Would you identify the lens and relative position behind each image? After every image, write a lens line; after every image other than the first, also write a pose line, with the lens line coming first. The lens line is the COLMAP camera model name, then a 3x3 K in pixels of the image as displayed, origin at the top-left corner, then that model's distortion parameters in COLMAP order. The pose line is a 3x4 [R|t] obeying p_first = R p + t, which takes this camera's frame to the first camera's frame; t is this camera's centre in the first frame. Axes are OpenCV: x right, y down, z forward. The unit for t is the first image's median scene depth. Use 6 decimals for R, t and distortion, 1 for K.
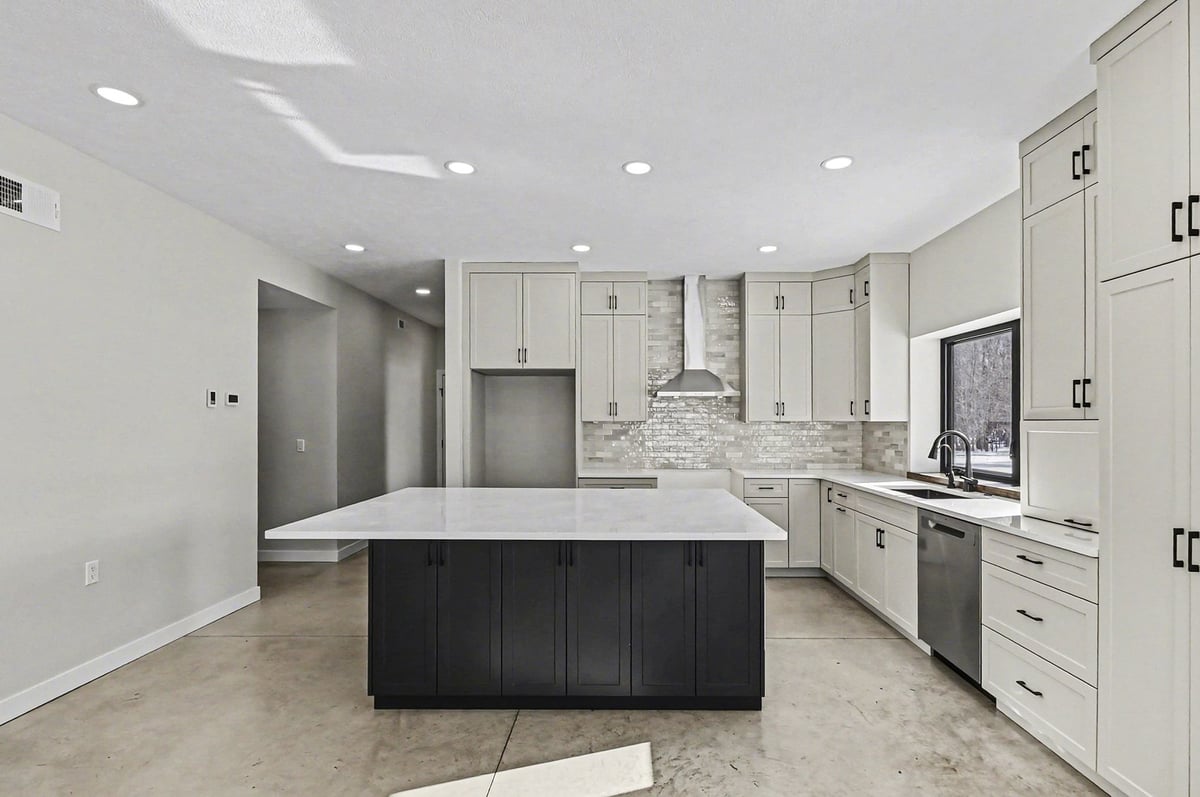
lens RADIAL K [[550.3, 0, 577.9], [0, 550.3, 423.8], [0, 0, 1]] dist [-0.005165, -0.000245]
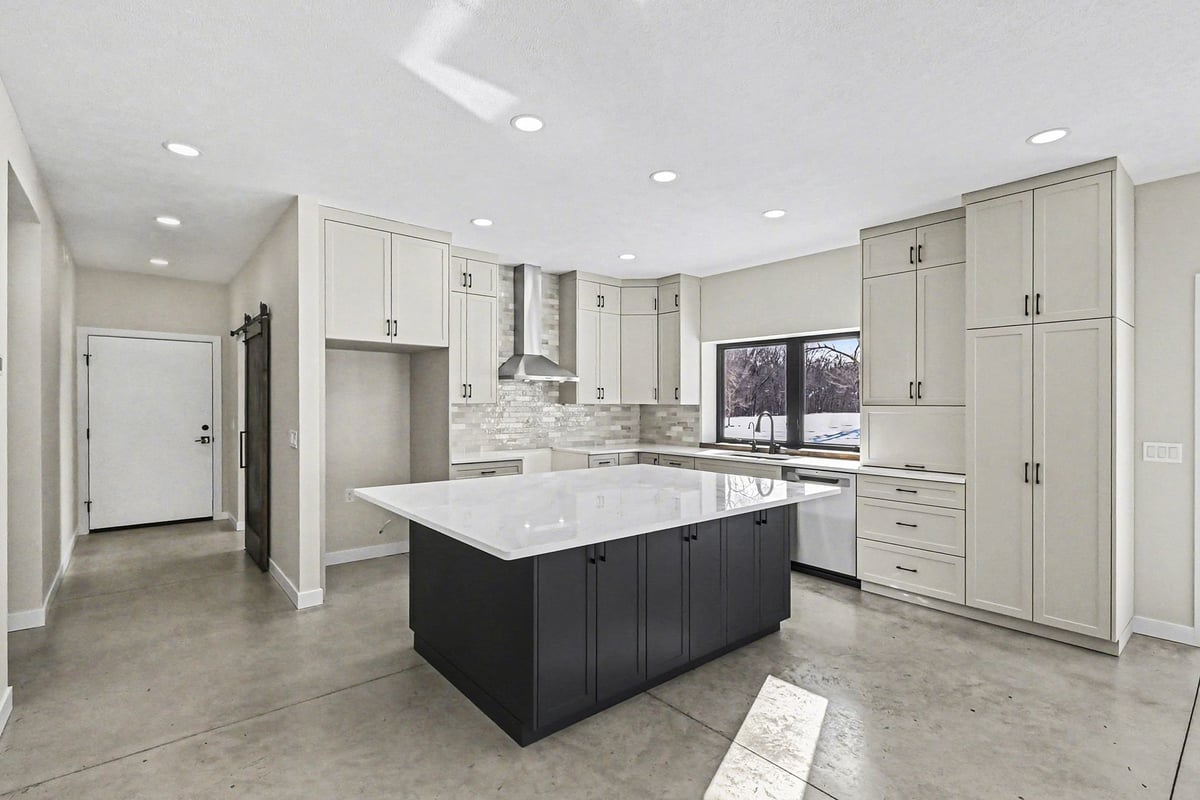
lens RADIAL K [[550.3, 0, 567.4], [0, 550.3, 403.0], [0, 0, 1]] dist [-0.005165, -0.000245]
pose [[0.777876, 0.003191, 0.628409, -0.412667], [-0.001789, 0.999994, -0.002863, -0.003532], [-0.628415, 0.001103, 0.777878, 0.146534]]
